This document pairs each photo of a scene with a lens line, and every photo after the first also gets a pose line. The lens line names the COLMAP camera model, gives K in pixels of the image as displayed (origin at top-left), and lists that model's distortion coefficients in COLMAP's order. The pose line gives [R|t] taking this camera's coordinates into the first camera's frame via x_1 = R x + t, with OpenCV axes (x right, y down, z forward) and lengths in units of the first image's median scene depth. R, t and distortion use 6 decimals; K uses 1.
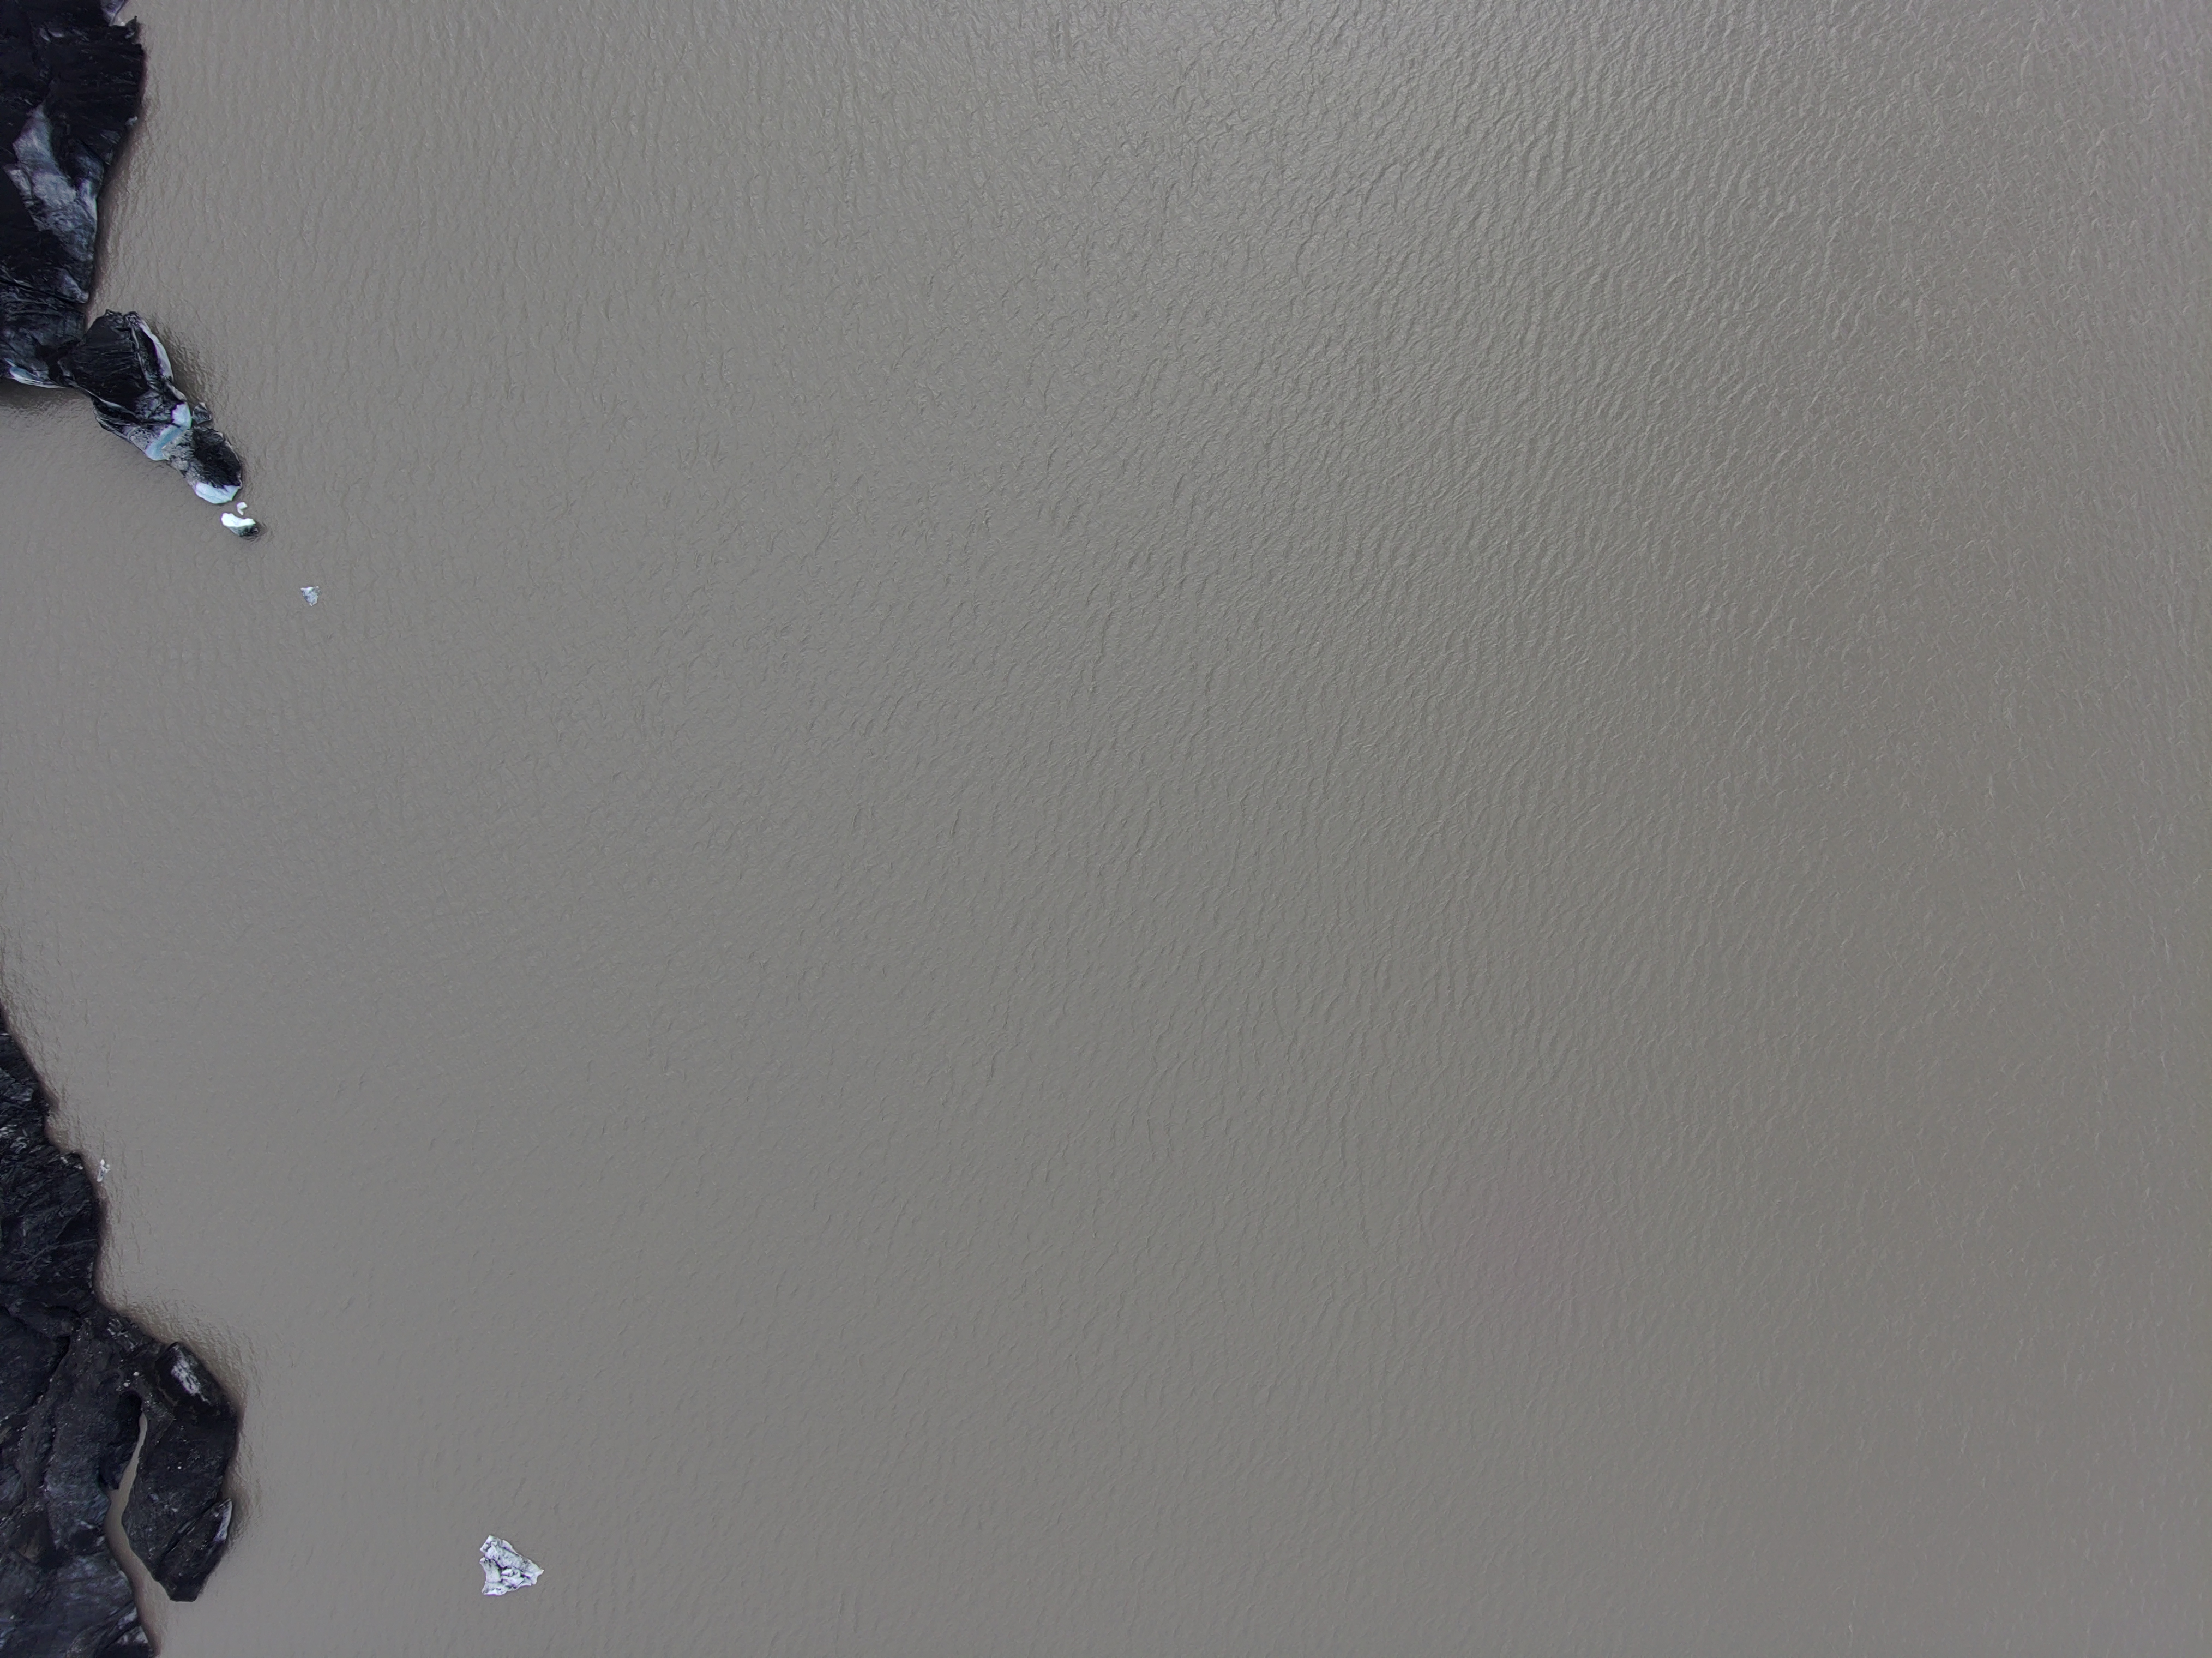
lens RADIAL K [[1447.3, 0, 1102.0], [0, 1447.3, 838.4], [0, 0, 1]] dist [-0.024959, -0.023507]
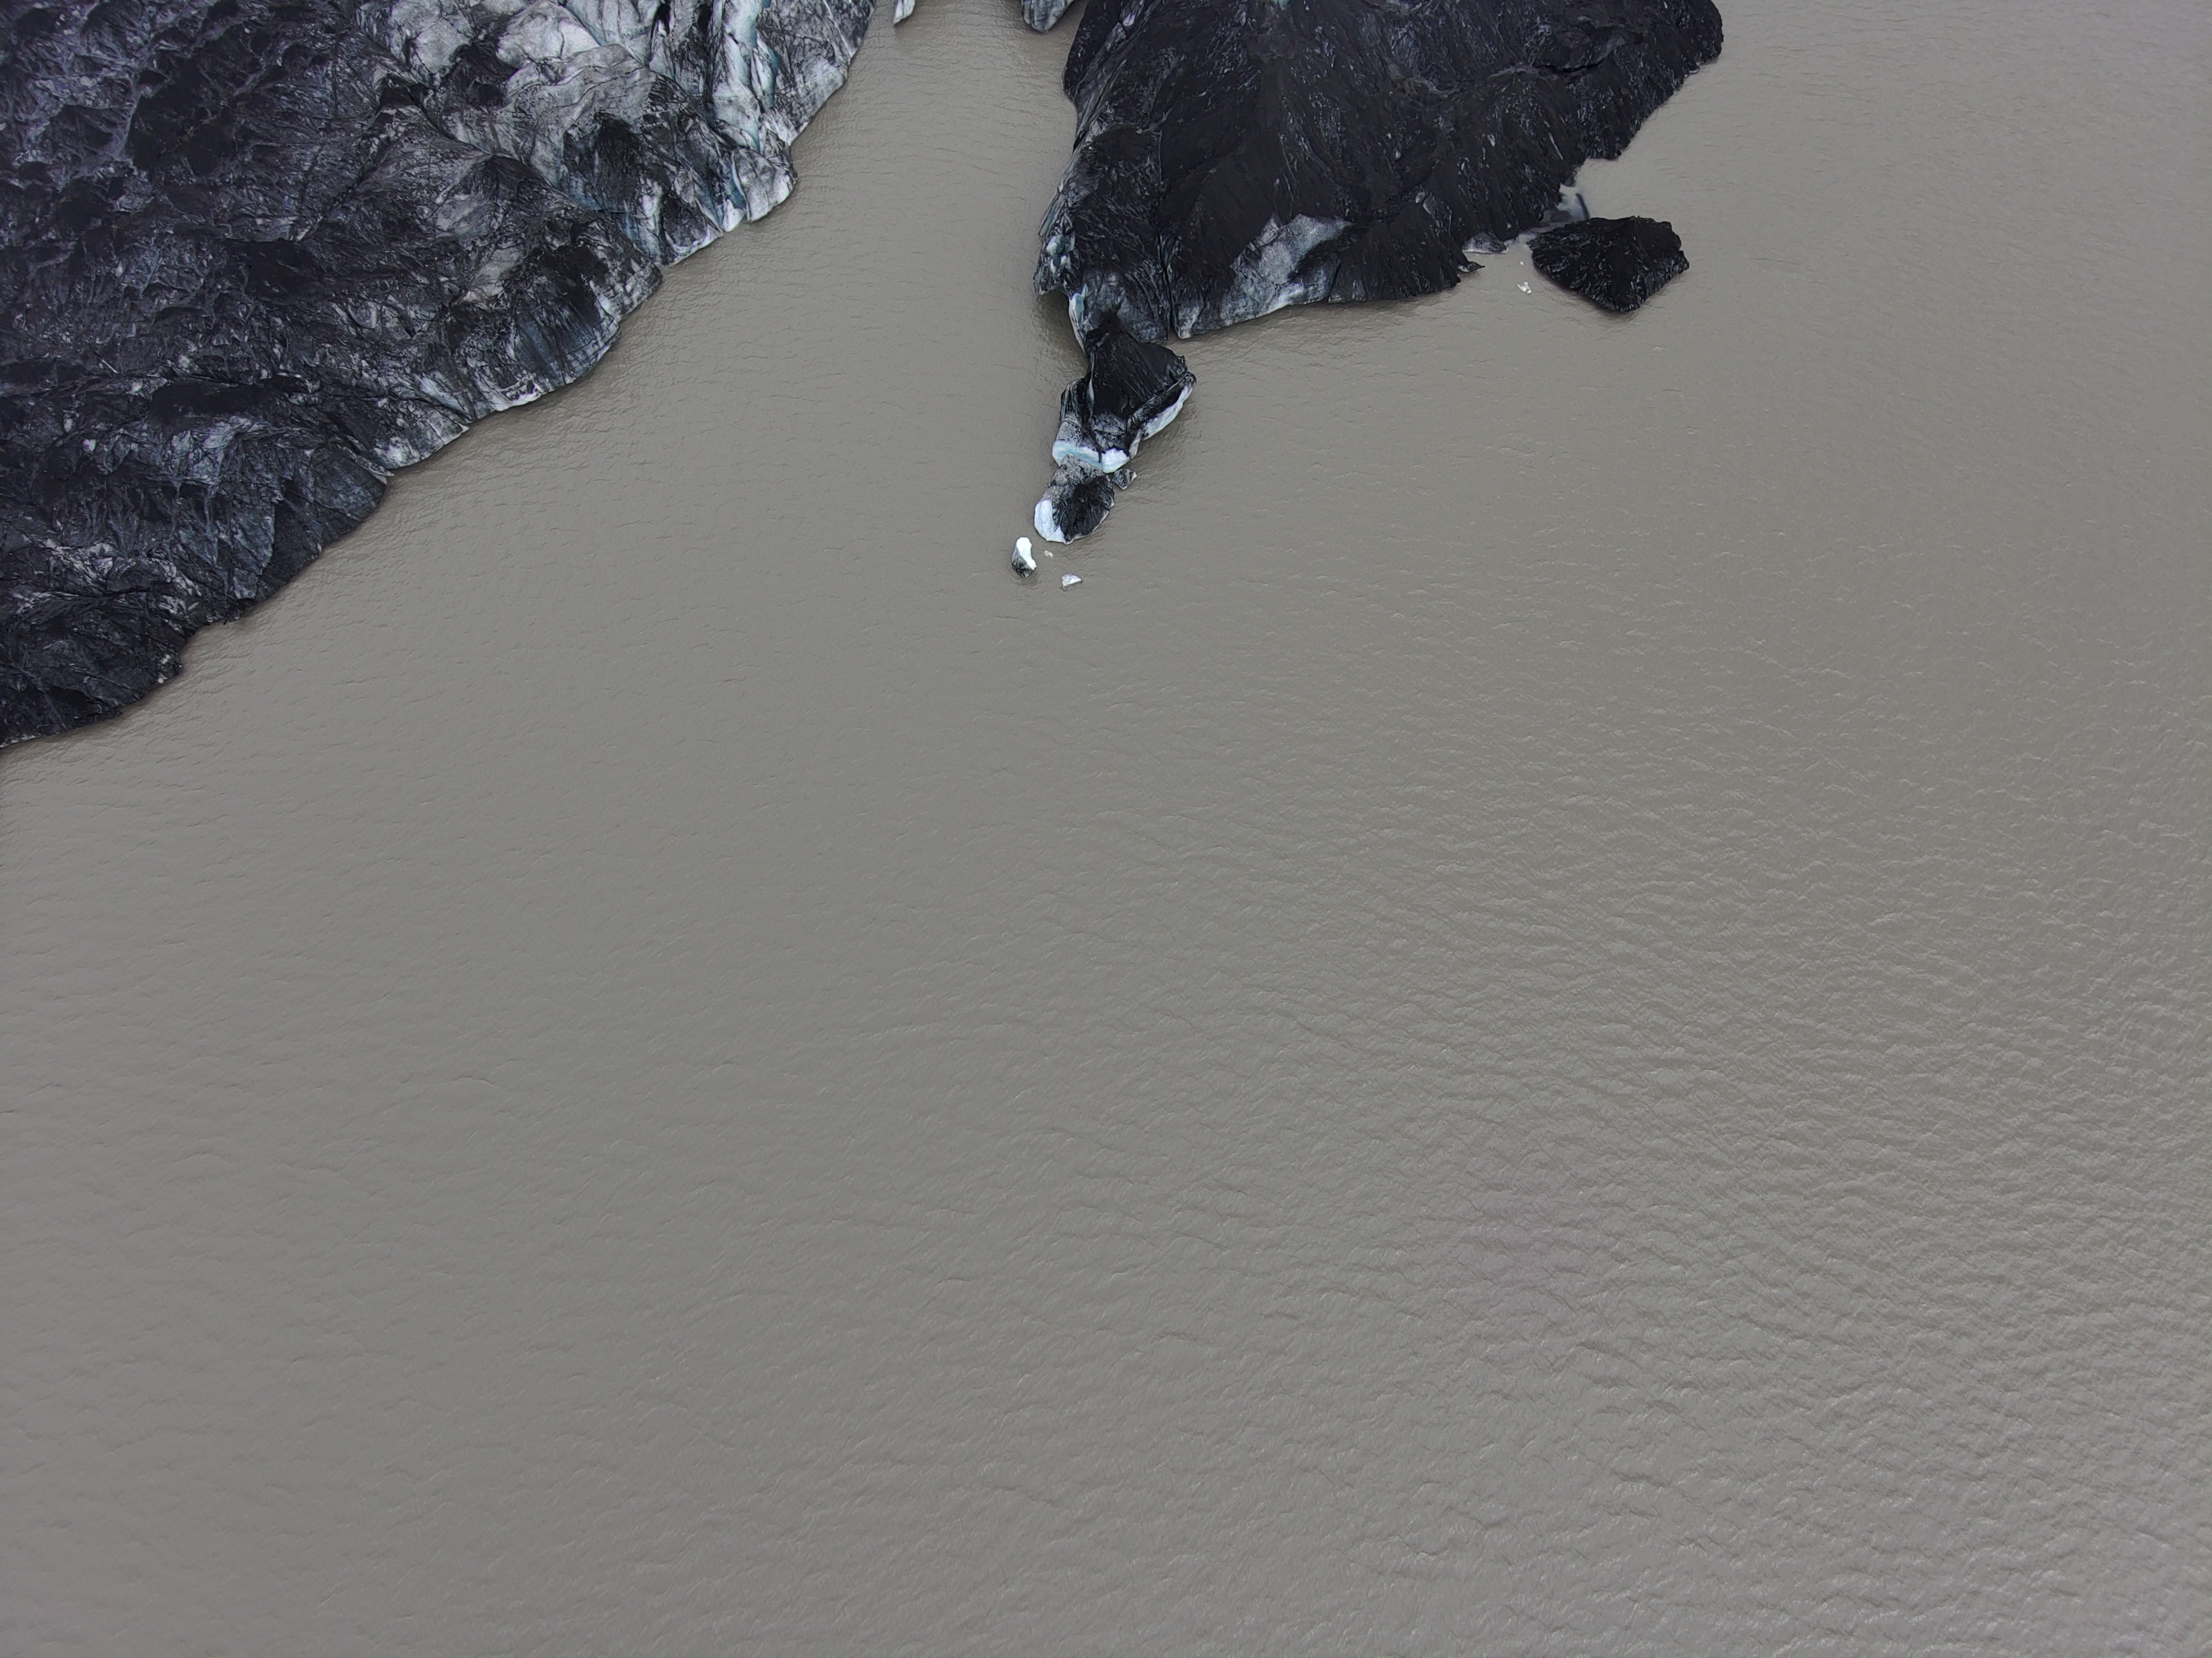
lens RADIAL K [[1344.2, 0, 1131.4], [0, 1344.2, 850.1], [0, 0, 1]] dist [-0.028514, -0.013189]
pose [[0.441440, 0.801986, -0.402430, -0.136259], [-0.897013, 0.383271, -0.220161, -0.042396], [-0.022326, 0.458173, 0.888583, 0.402405]]
